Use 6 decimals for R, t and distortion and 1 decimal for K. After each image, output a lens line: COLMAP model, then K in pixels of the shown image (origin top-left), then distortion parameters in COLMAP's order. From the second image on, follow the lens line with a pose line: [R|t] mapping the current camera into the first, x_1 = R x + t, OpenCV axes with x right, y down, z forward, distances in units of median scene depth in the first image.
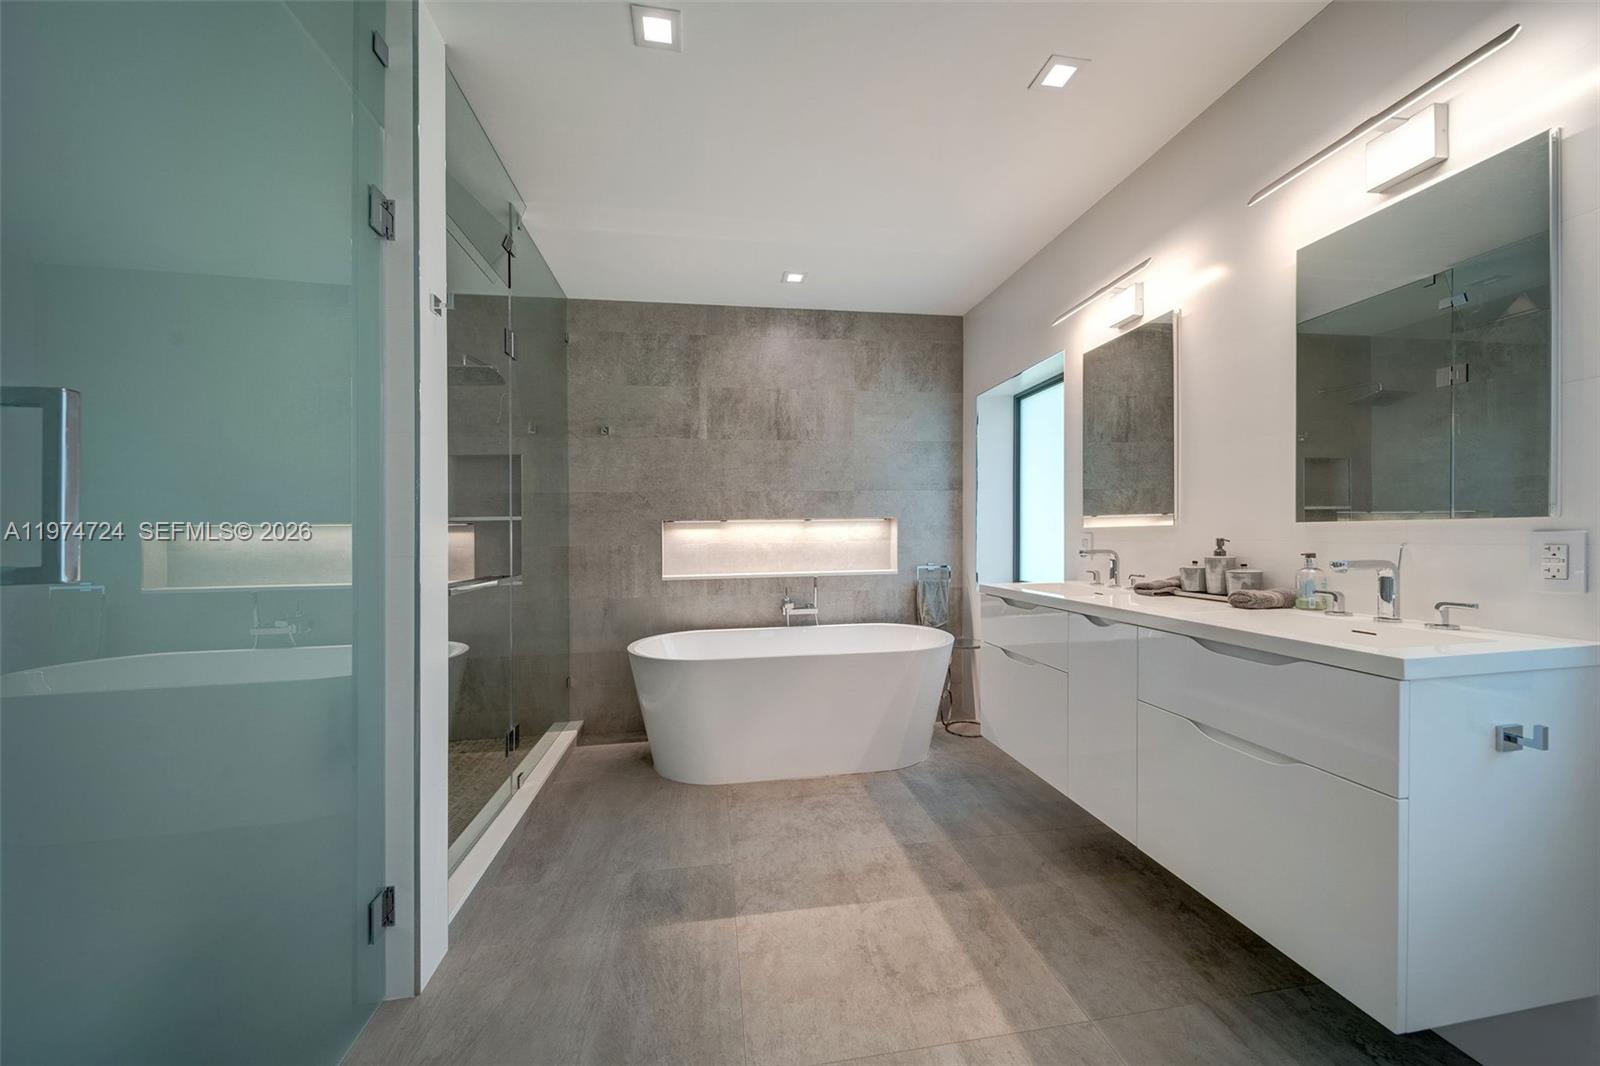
lens RADIAL K [[583.2, 0, 789.1], [0, 583.2, 551.5], [0, 0, 1]] dist [0.000762, -0.001714]
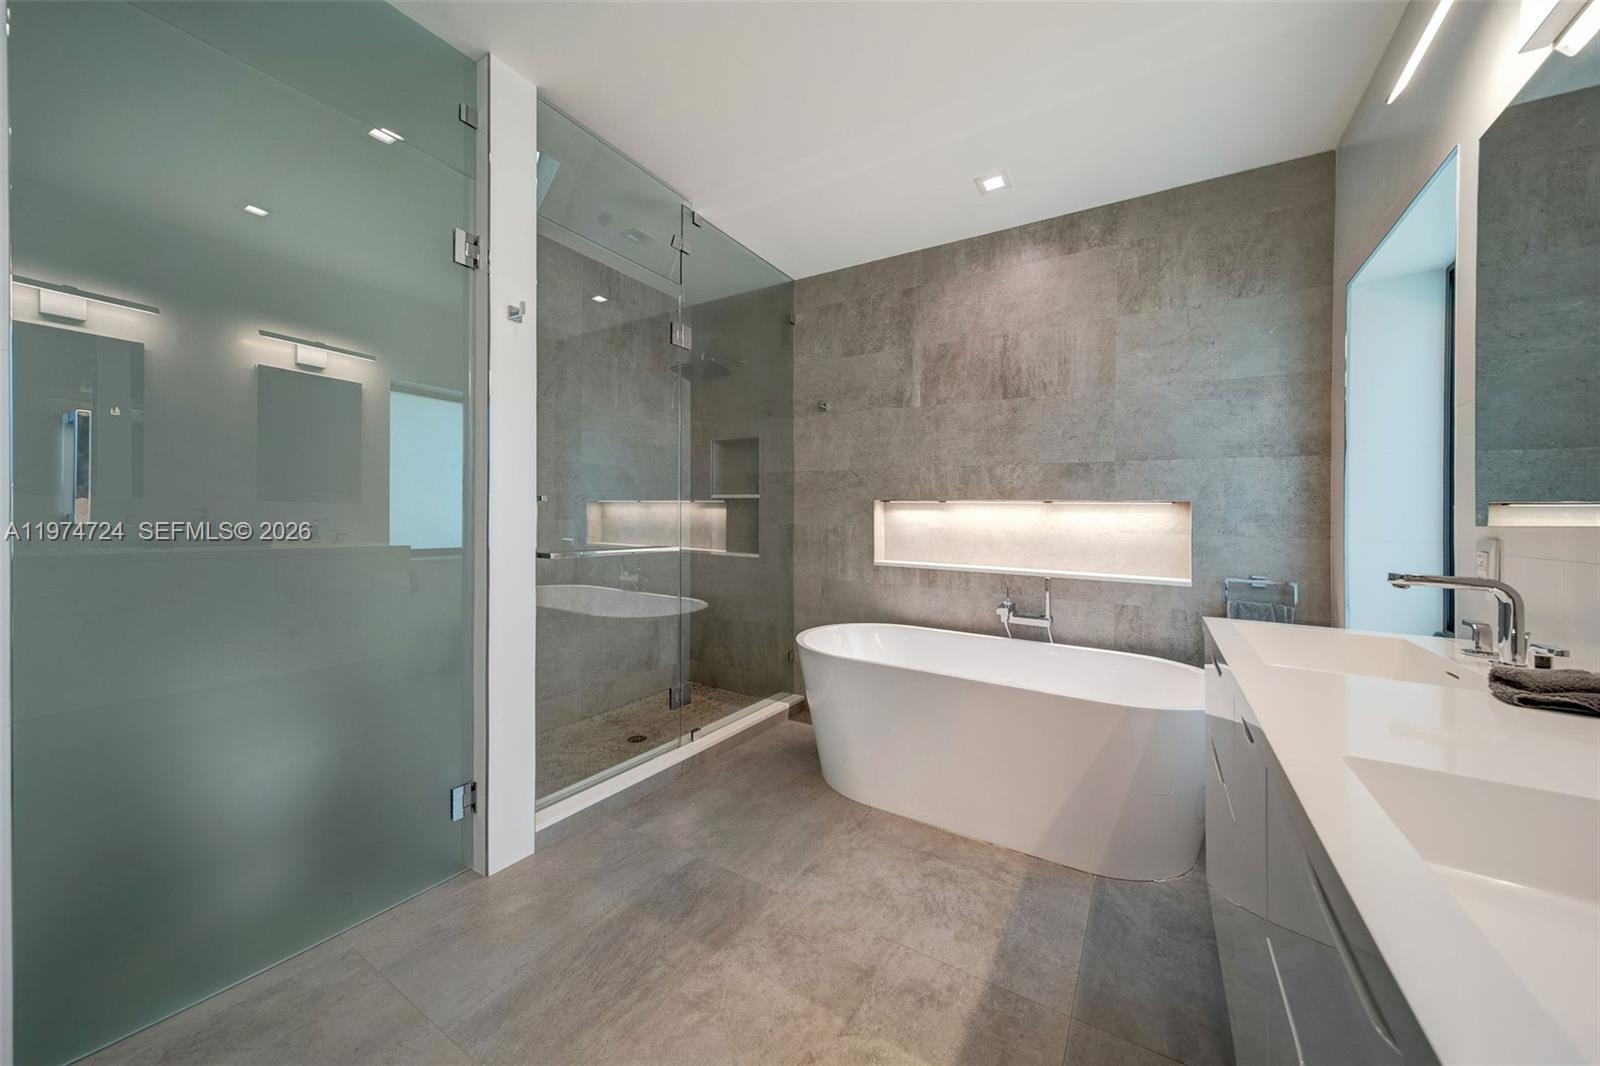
lens RADIAL K [[583.2, 0, 812.4], [0, 583.2, 537.7], [0, 0, 1]] dist [0.000762, -0.001714]
pose [[0.750663, 0.053663, -0.658503, 0.336150], [-0.049897, 0.998454, 0.024486, -0.012374], [0.658799, 0.014477, 0.752180, 0.259164]]
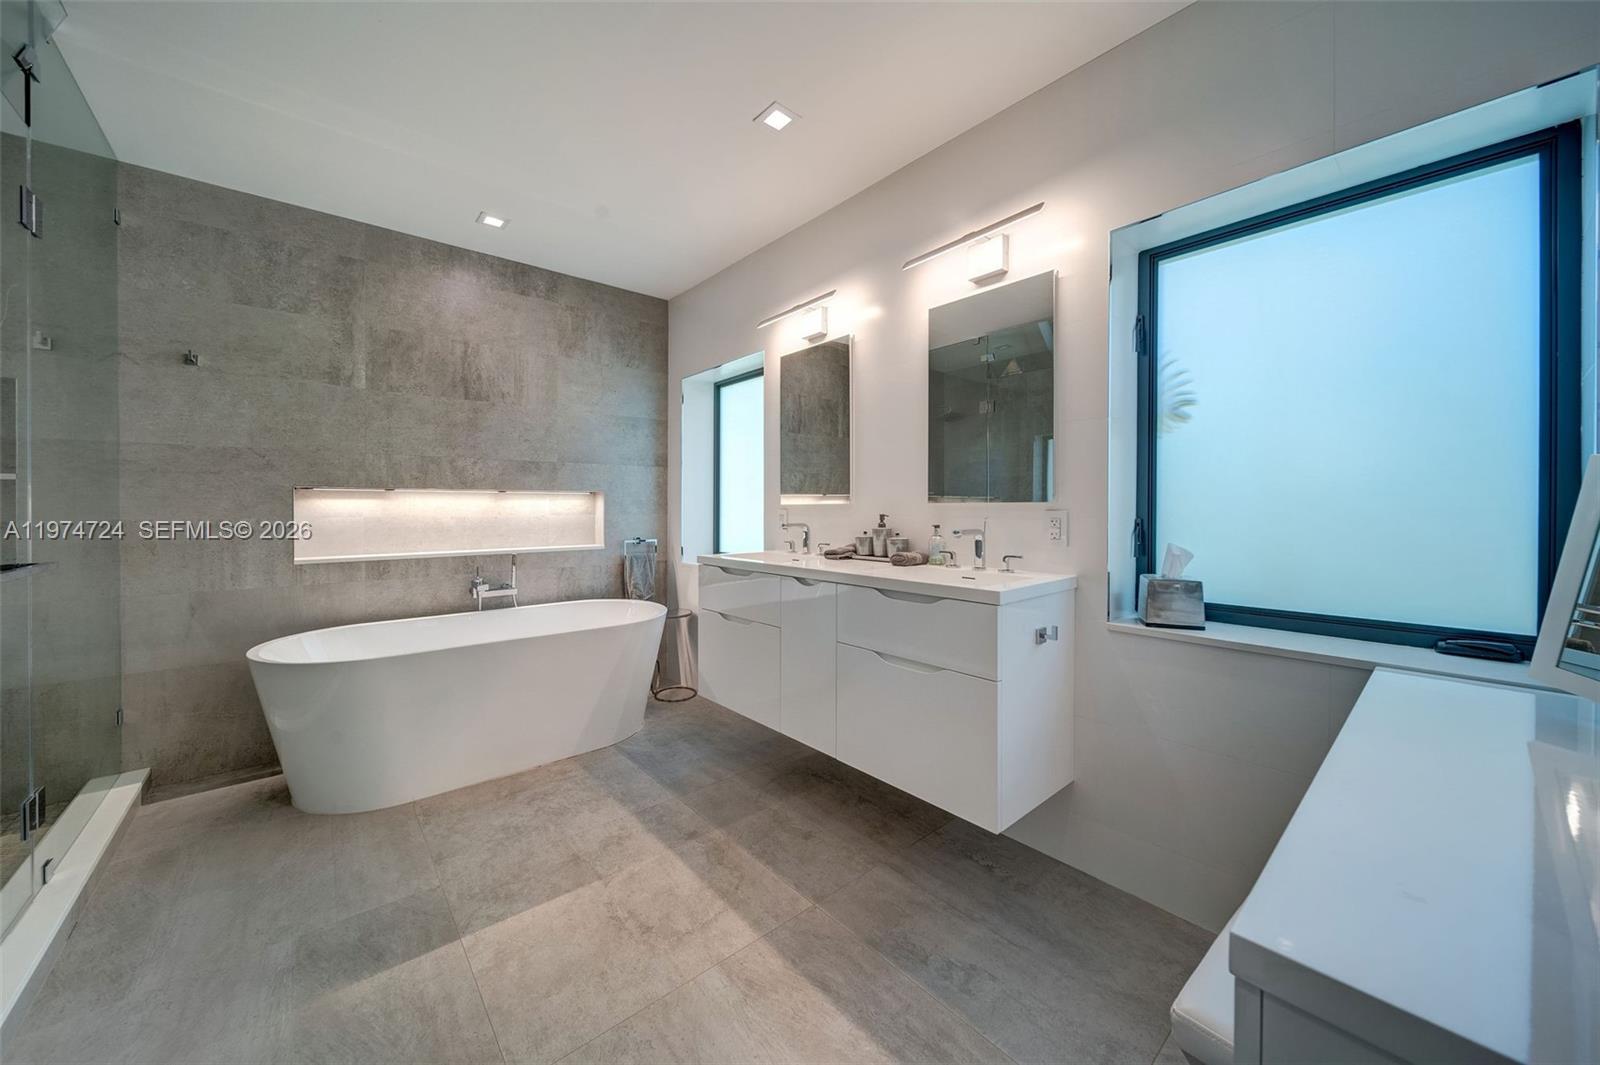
lens RADIAL K [[583.2, 0, 799.5], [0, 583.2, 528.6], [0, 0, 1]] dist [0.000762, -0.001714]
pose [[0.846633, -0.005641, 0.532147, -0.066069], [0.004335, 0.999984, 0.003703, 0.002253], [-0.532159, -0.000828, 0.846644, -0.011165]]
